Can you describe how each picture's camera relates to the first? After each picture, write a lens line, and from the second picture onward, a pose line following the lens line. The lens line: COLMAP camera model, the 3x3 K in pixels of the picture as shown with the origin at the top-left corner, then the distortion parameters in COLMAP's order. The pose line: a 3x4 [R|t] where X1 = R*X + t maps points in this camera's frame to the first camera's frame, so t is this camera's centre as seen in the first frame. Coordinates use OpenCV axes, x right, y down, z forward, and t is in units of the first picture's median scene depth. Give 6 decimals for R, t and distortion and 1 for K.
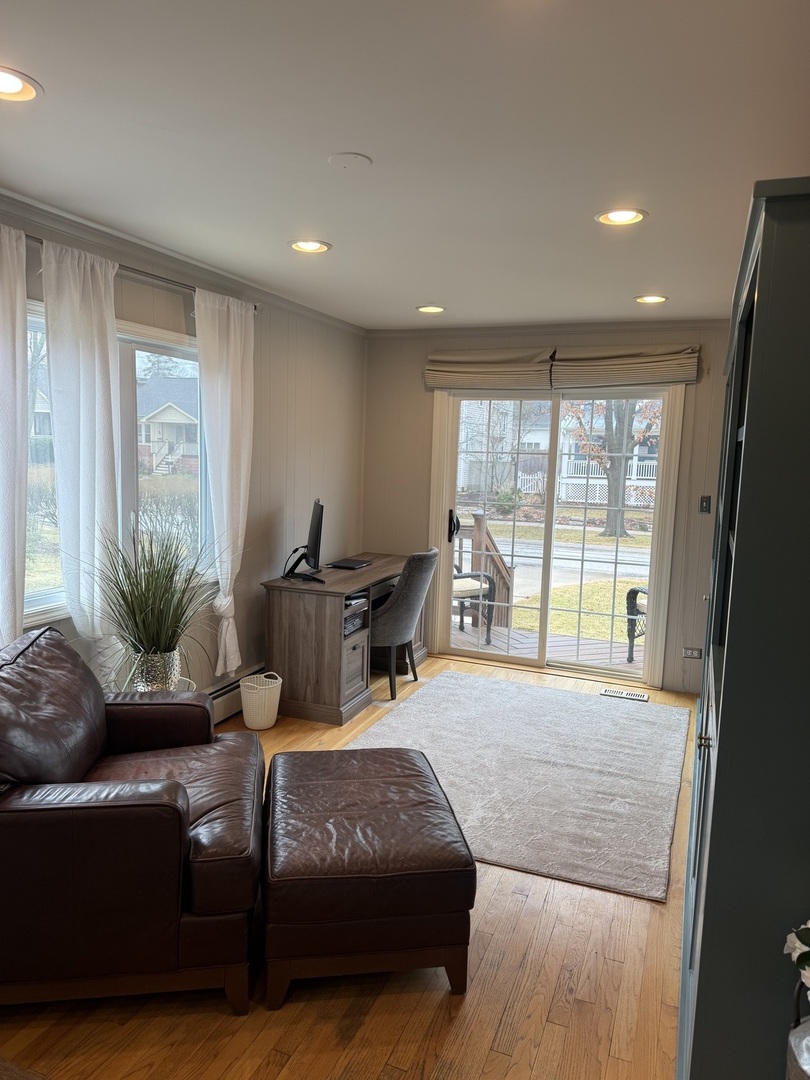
lens RADIAL K [[750.1, 0, 405.0], [0, 750.1, 540.0], [0, 0, 1]] dist [0.210195, -0.261228]
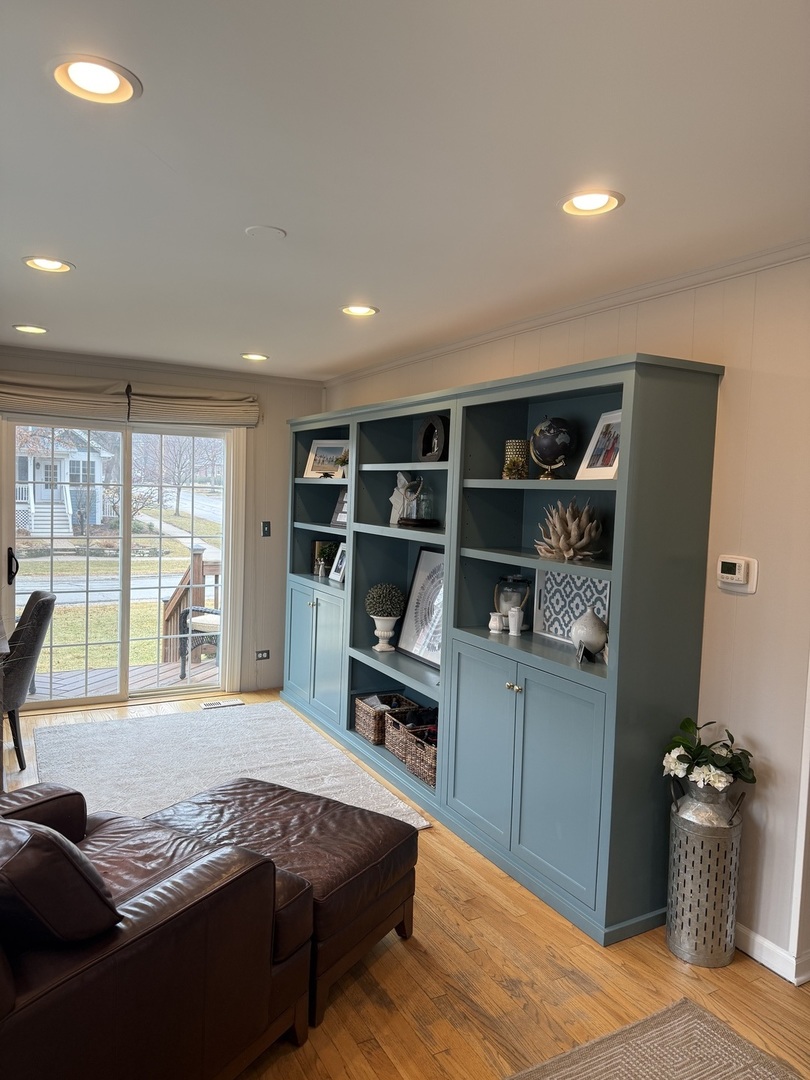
lens RADIAL K [[741.1, 0, 405.0], [0, 741.1, 540.0], [0, 0, 1]] dist [-0.000777, -0.054835]
pose [[0.635079, -0.061808, 0.769971, -0.348430], [0.083401, 0.996453, 0.011199, -0.023054], [-0.767932, 0.057104, 0.637981, 0.102520]]
